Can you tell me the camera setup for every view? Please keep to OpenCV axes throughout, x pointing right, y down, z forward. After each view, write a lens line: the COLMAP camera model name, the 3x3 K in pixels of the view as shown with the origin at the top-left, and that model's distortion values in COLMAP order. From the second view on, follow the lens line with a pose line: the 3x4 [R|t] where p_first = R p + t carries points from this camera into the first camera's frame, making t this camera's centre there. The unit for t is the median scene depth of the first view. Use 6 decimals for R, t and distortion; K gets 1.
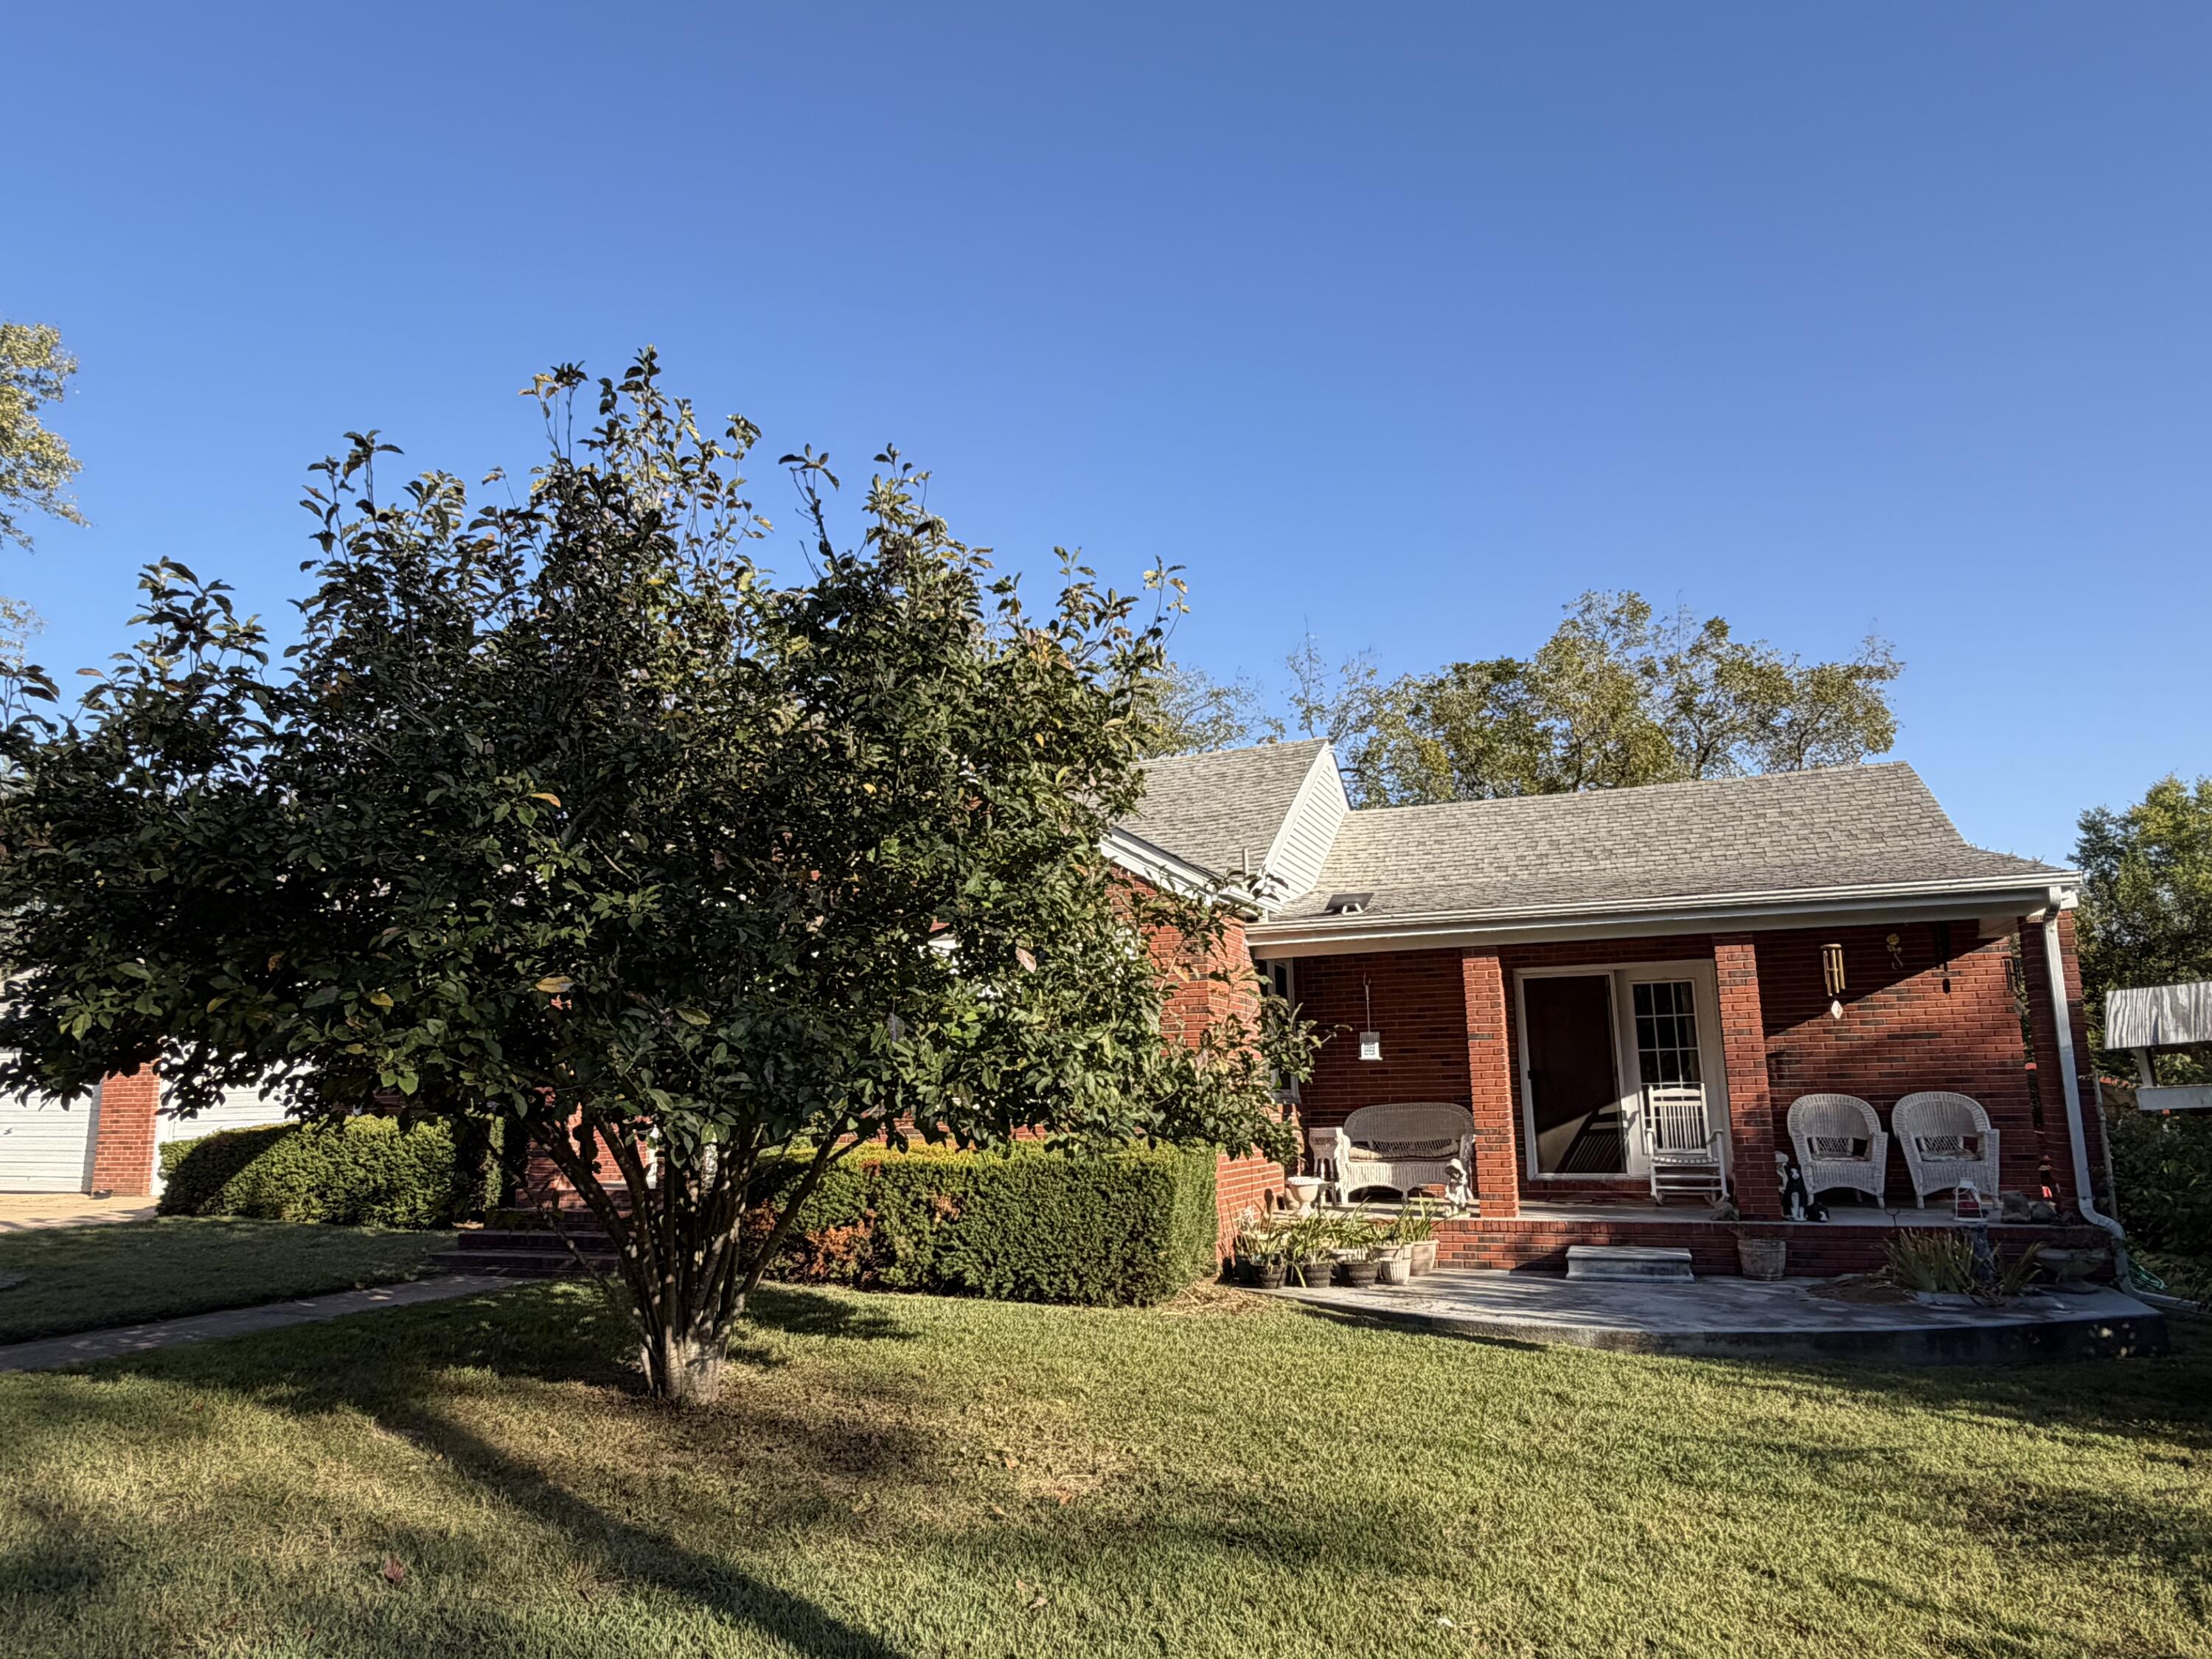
lens RADIAL K [[1399.9, 0, 1106.0], [0, 1399.9, 829.5], [0, 0, 1]] dist [-0.000862, 0.000042]
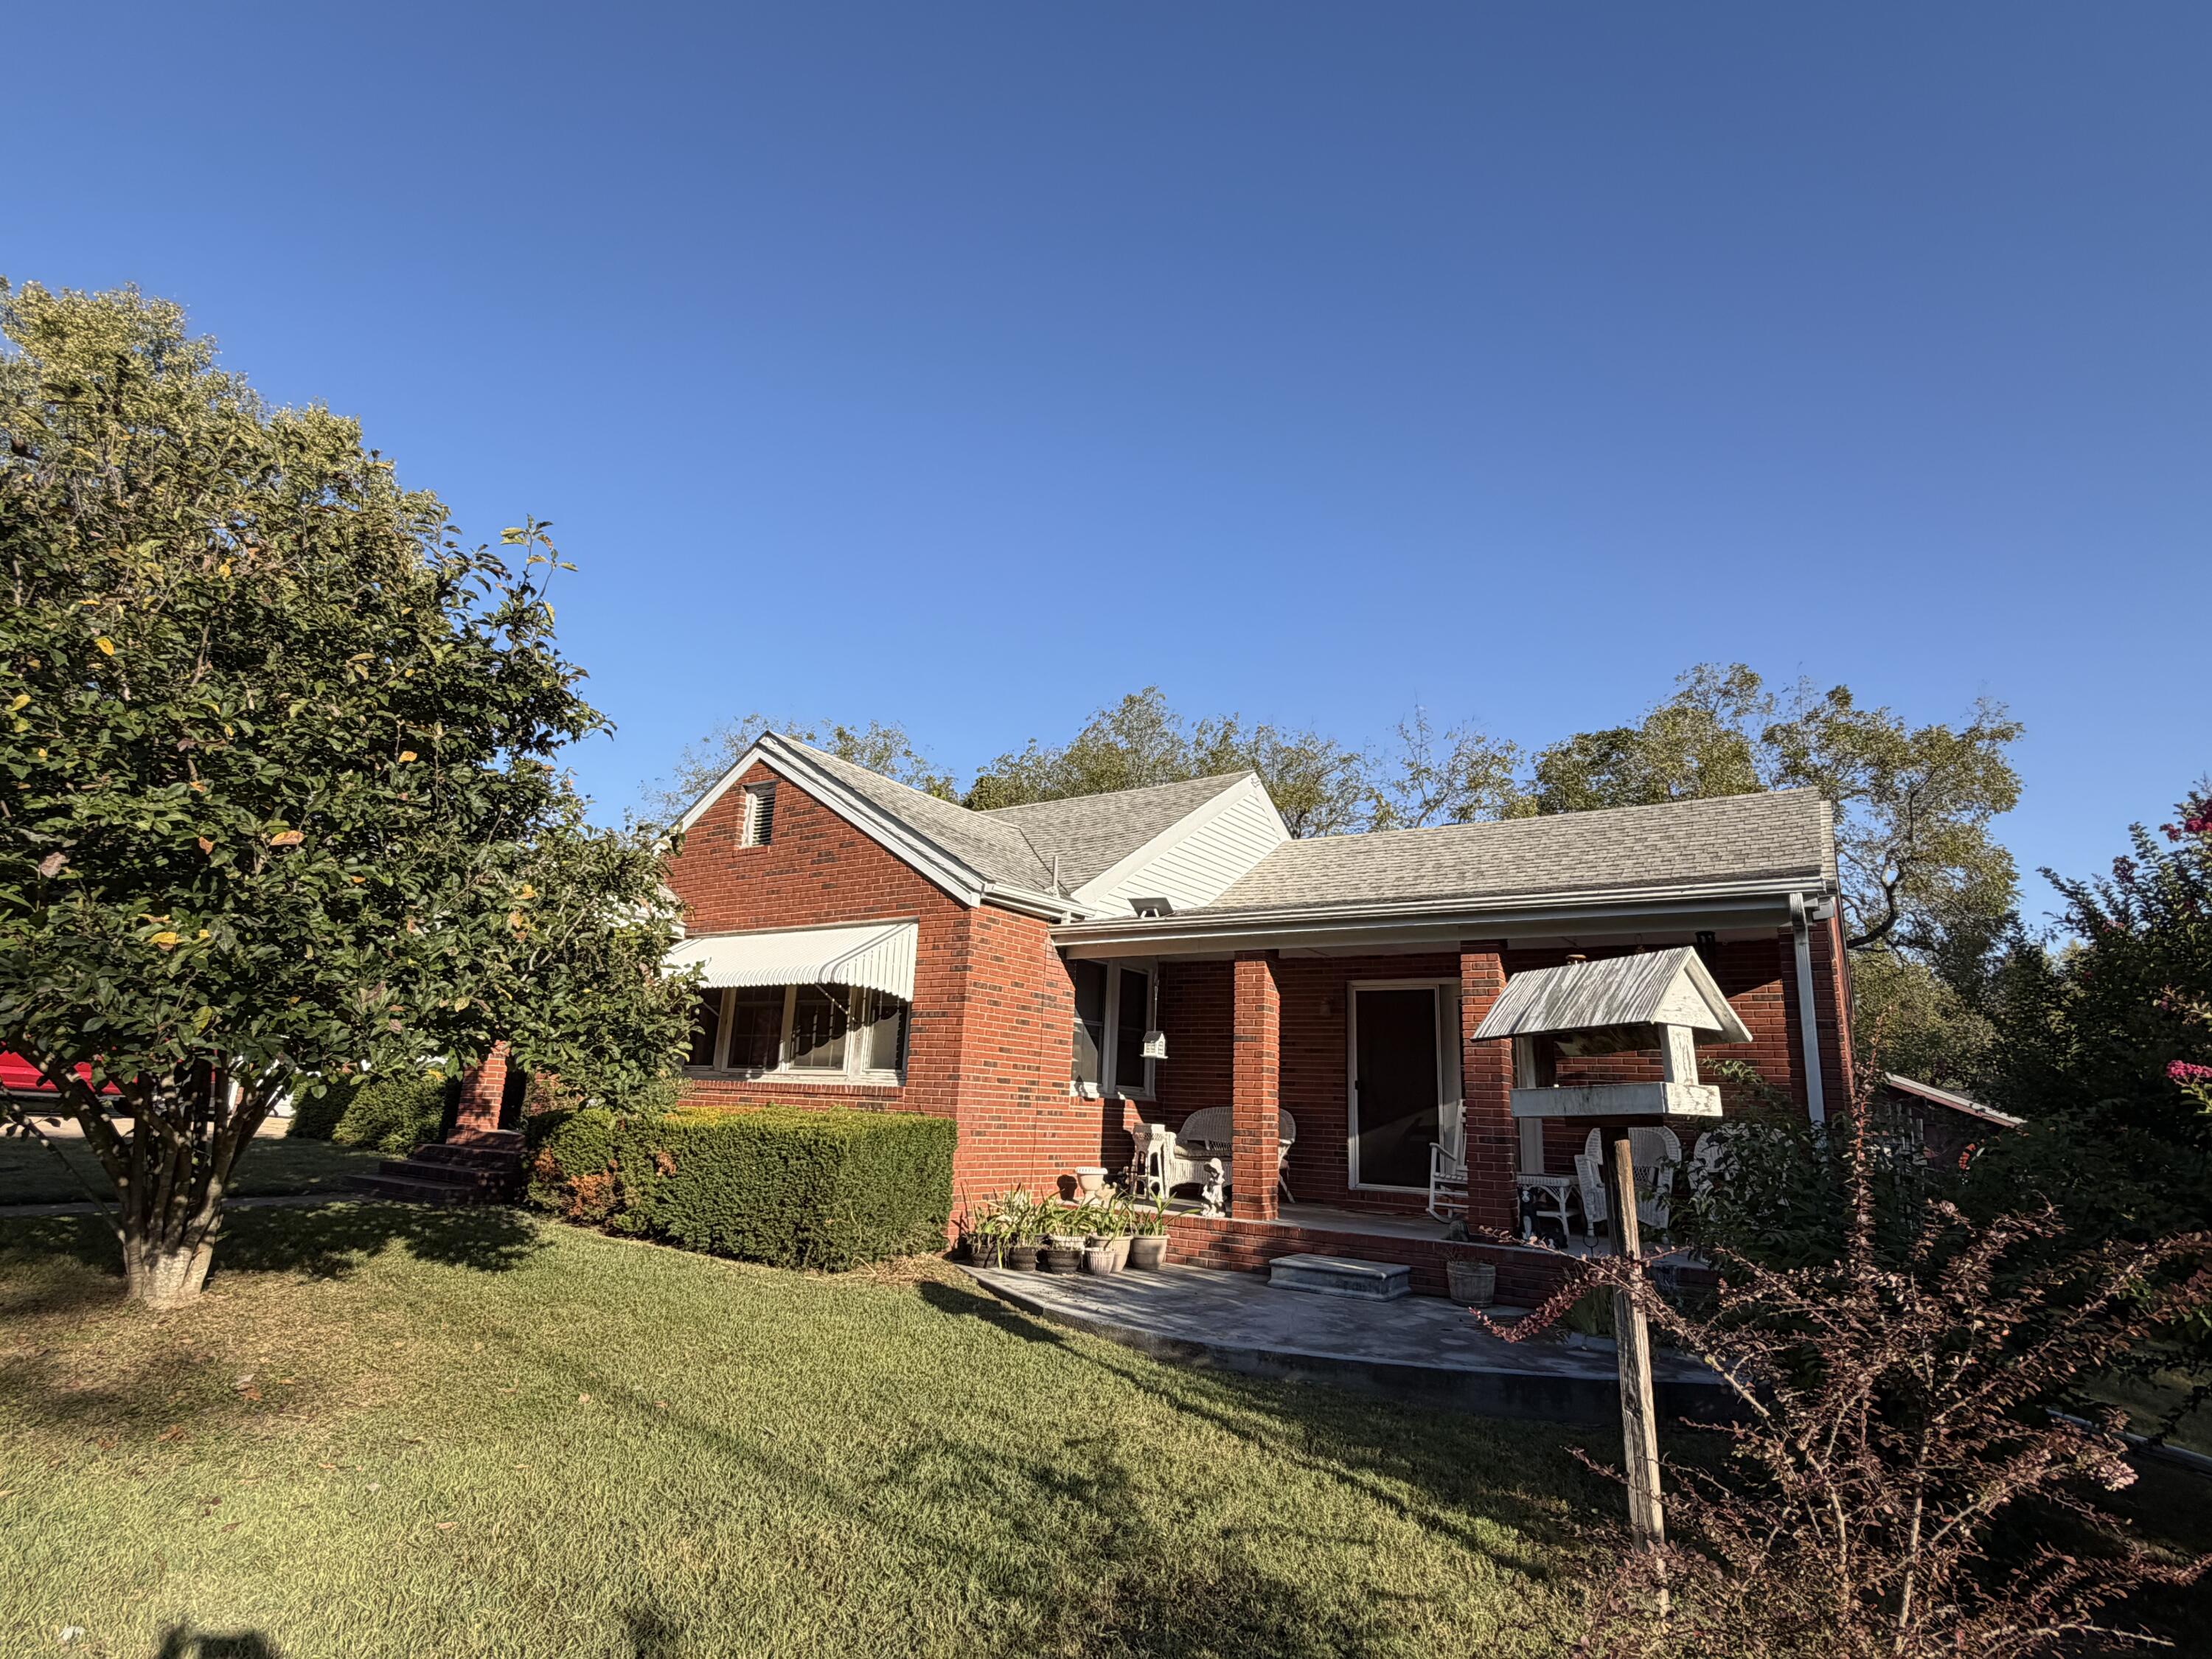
lens RADIAL K [[1136.5, 0, 1106.0], [0, 1136.5, 829.5], [0, 0, 1]] dist [0.002141, 0.000449]
pose [[0.974026, 0.006569, -0.226342, 0.359866], [-0.018409, 0.998568, -0.050235, 0.039418], [0.225688, 0.053097, 0.972752, 0.164379]]
